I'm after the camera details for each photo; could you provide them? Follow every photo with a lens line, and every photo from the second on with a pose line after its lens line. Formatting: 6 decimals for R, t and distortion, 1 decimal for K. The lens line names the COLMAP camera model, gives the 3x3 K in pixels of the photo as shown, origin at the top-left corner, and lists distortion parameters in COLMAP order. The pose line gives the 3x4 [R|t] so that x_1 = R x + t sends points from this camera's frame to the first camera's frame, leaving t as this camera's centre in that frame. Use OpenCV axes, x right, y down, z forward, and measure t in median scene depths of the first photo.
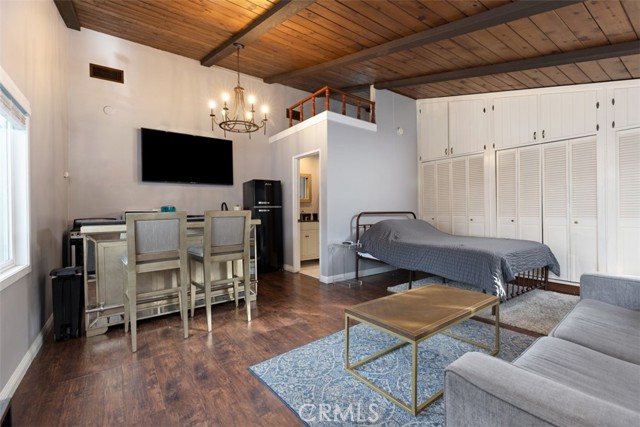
lens RADIAL K [[286.1, 0, 318.6], [0, 286.1, 211.0], [0, 0, 1]] dist [-0.001426, -0.000278]
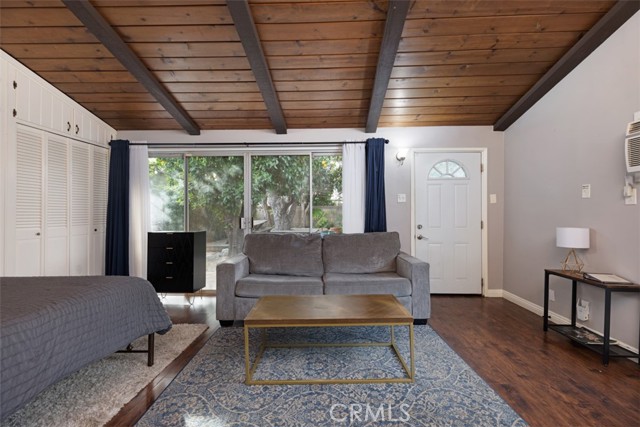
lens RADIAL K [[286.1, 0, 317.2], [0, 286.1, 212.2], [0, 0, 1]] dist [-0.001426, -0.000278]
pose [[-0.788371, 0.014163, 0.615038, -0.239820], [0.017408, 0.999848, -0.000710, -0.021111], [-0.614954, 0.010146, -0.788498, 1.879202]]
